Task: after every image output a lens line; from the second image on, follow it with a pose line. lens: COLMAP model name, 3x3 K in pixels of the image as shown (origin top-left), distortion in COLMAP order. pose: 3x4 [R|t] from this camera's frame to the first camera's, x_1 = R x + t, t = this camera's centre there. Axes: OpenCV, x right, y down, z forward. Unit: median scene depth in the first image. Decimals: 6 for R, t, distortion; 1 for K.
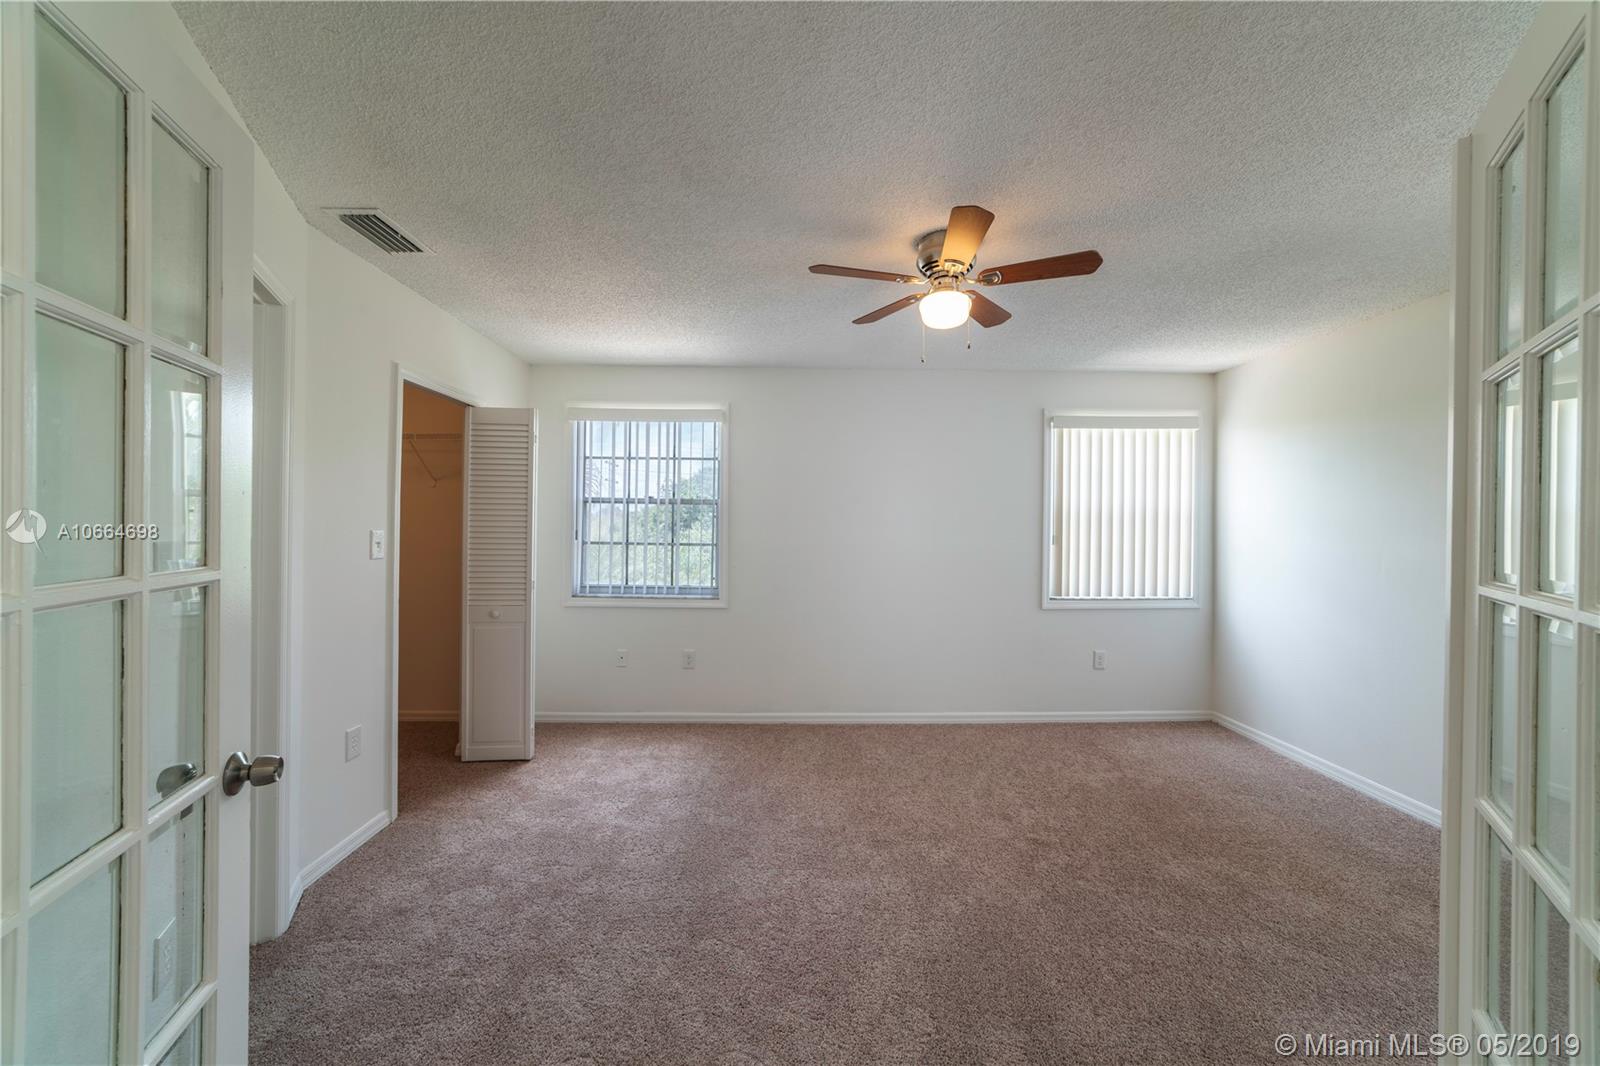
lens RADIAL K [[597.1, 0, 802.2], [0, 597.1, 527.7], [0, 0, 1]] dist [-0.010599, 0.000450]
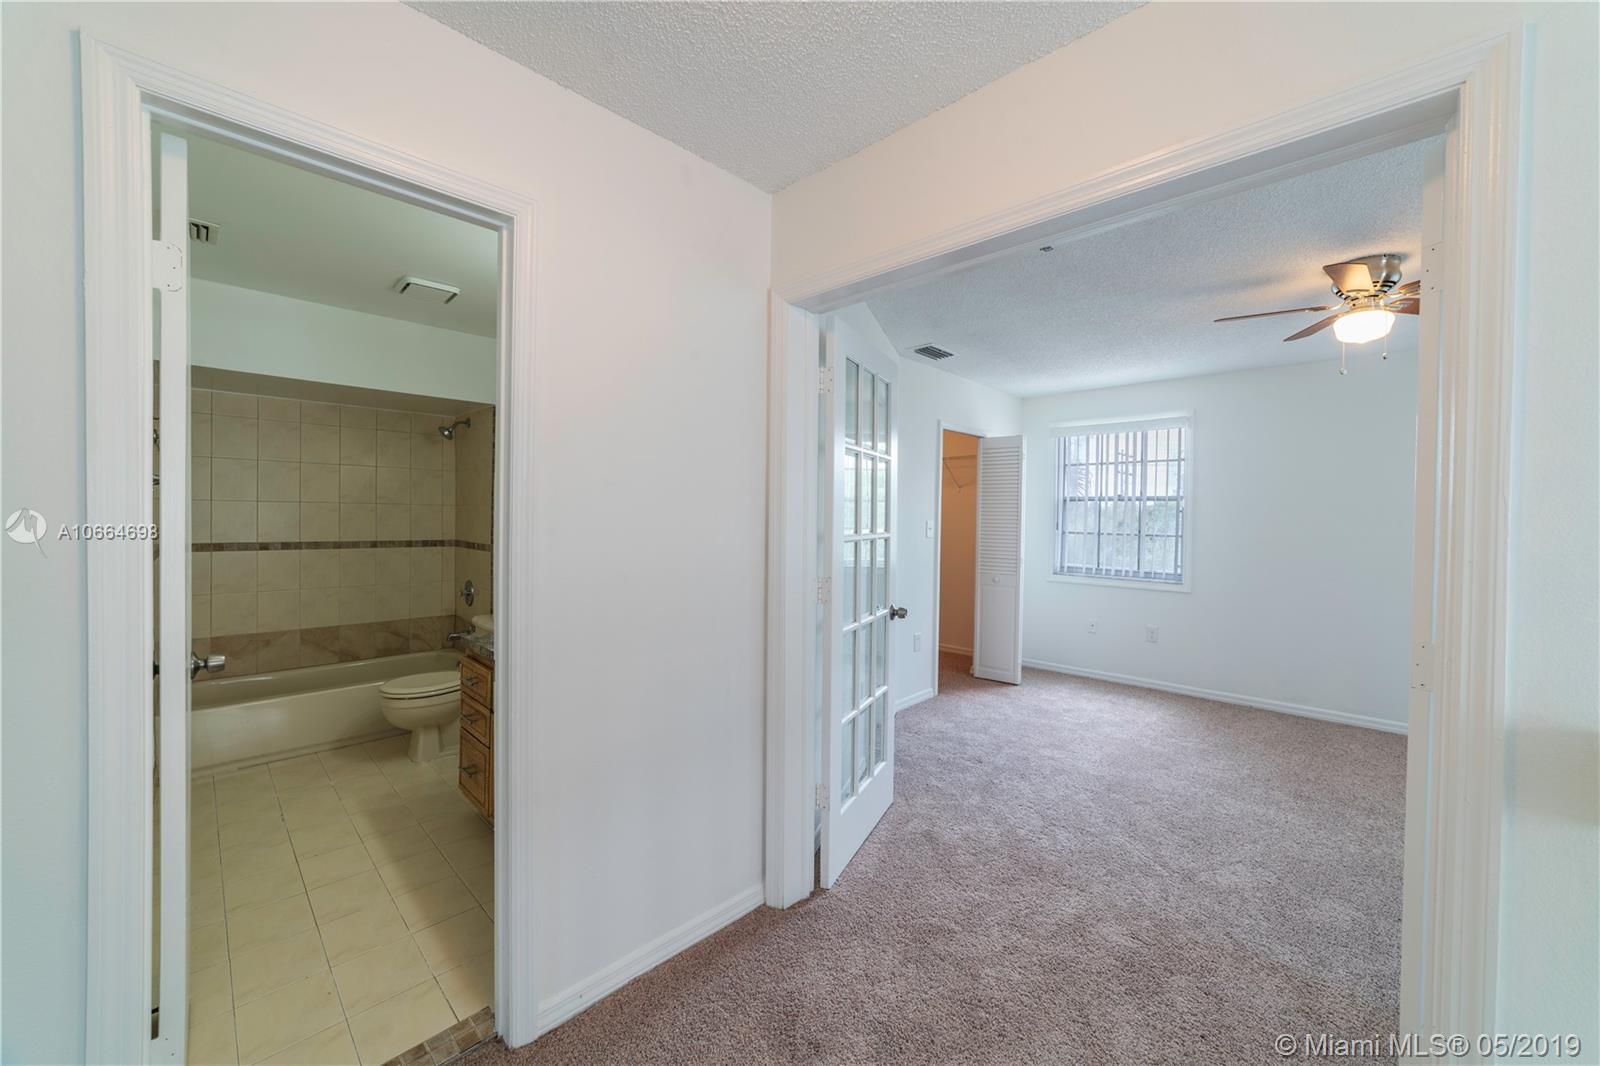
lens RADIAL K [[597.1, 0, 801.1], [0, 597.1, 524.7], [0, 0, 1]] dist [-0.010599, 0.000450]
pose [[0.689728, 0.009039, -0.724012, 0.207369], [-0.006616, 0.999959, 0.006182, 0.005541], [0.724038, 0.000526, 0.689760, -0.346415]]
